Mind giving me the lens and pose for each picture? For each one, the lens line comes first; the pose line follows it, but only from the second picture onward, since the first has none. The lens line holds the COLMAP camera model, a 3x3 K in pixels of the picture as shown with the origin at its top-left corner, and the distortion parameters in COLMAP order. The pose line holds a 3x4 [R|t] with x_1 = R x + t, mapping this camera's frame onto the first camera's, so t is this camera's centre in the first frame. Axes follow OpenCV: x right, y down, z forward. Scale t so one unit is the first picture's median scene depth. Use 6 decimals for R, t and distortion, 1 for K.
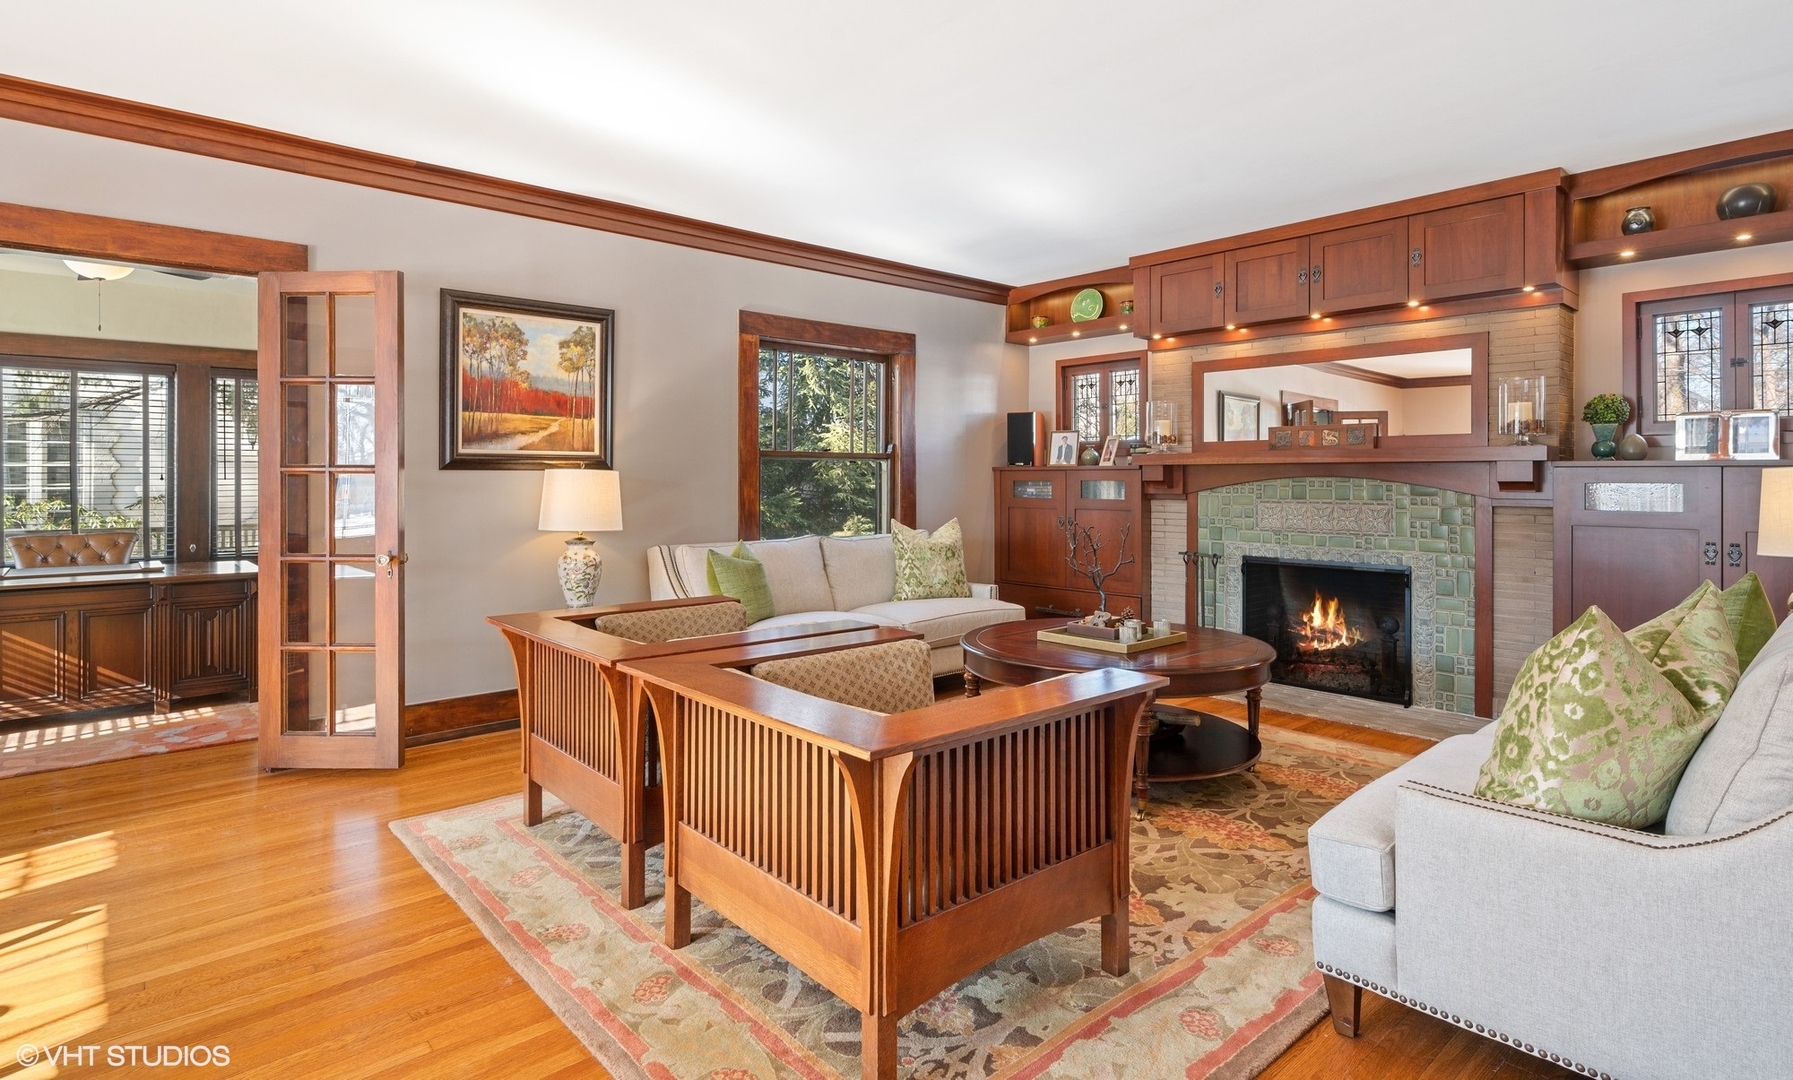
lens RADIAL K [[909.1, 0, 889.7], [0, 909.1, 475.0], [0, 0, 1]] dist [0.000825, -0.000220]
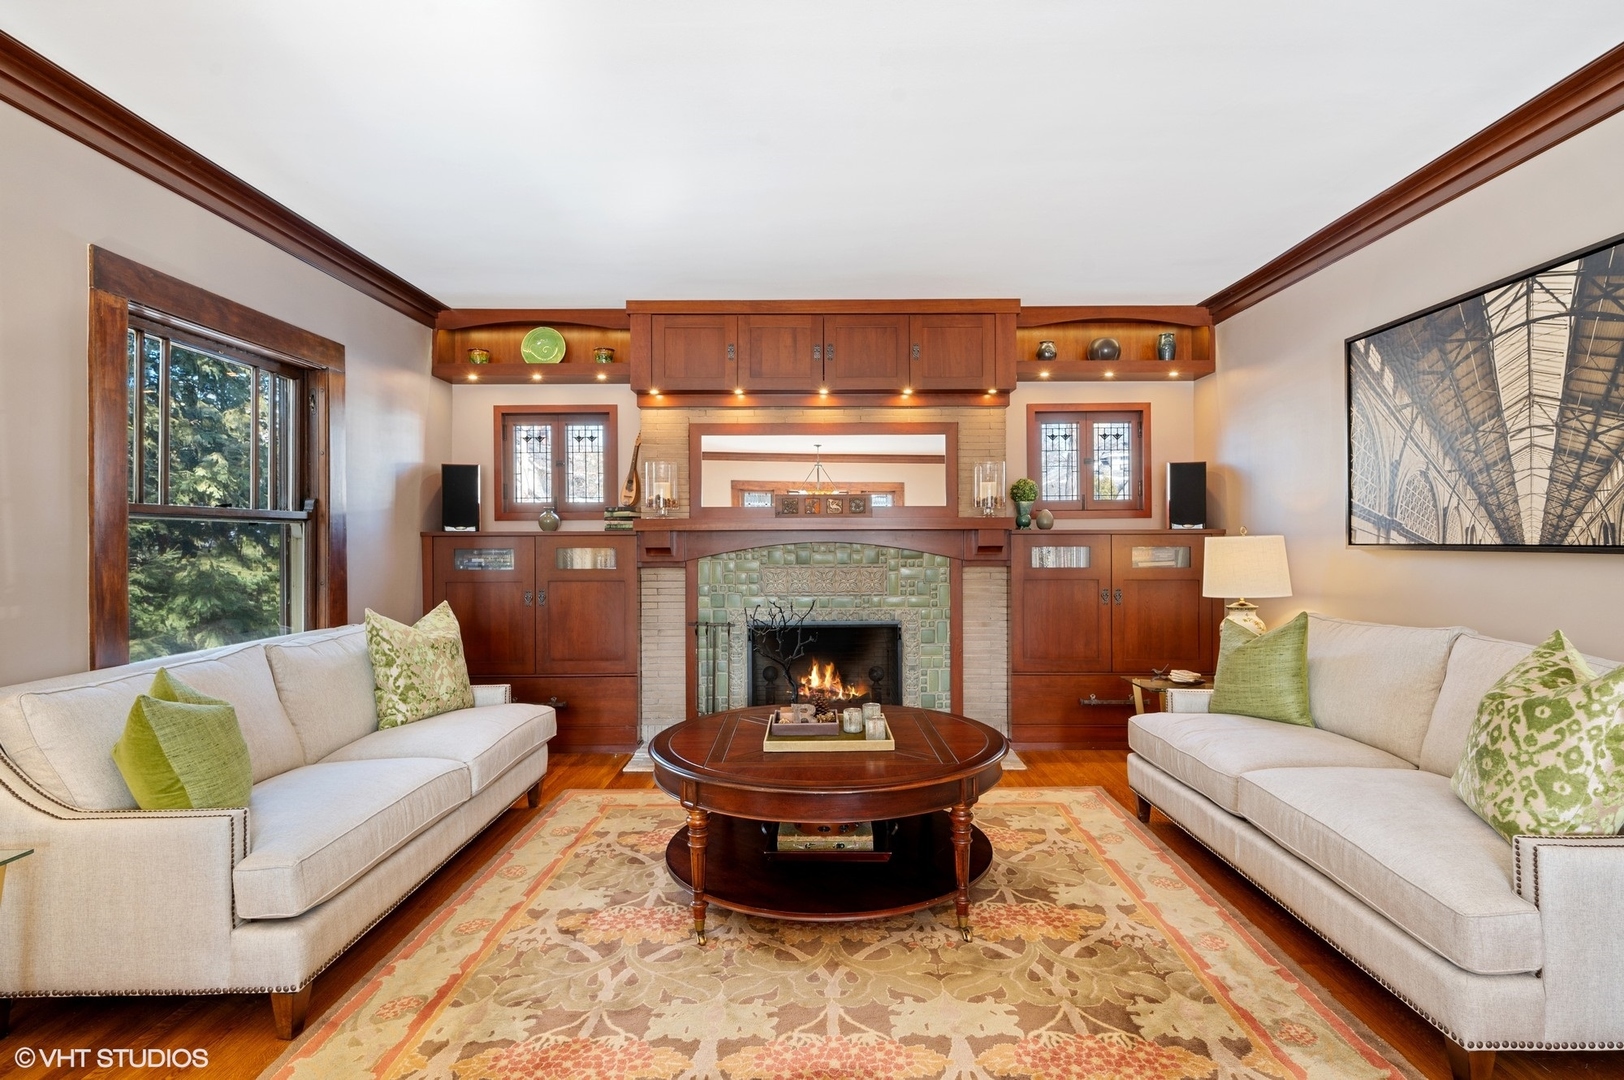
lens RADIAL K [[830.7, 0, 814.3], [0, 830.7, 535.7], [0, 0, 1]] dist [0.001155, 0.000192]
pose [[0.665075, -0.002171, 0.746774, -0.248635], [0.002070, 0.999997, 0.001064, -0.006772], [-0.746774, 0.000838, 0.665078, 0.340994]]
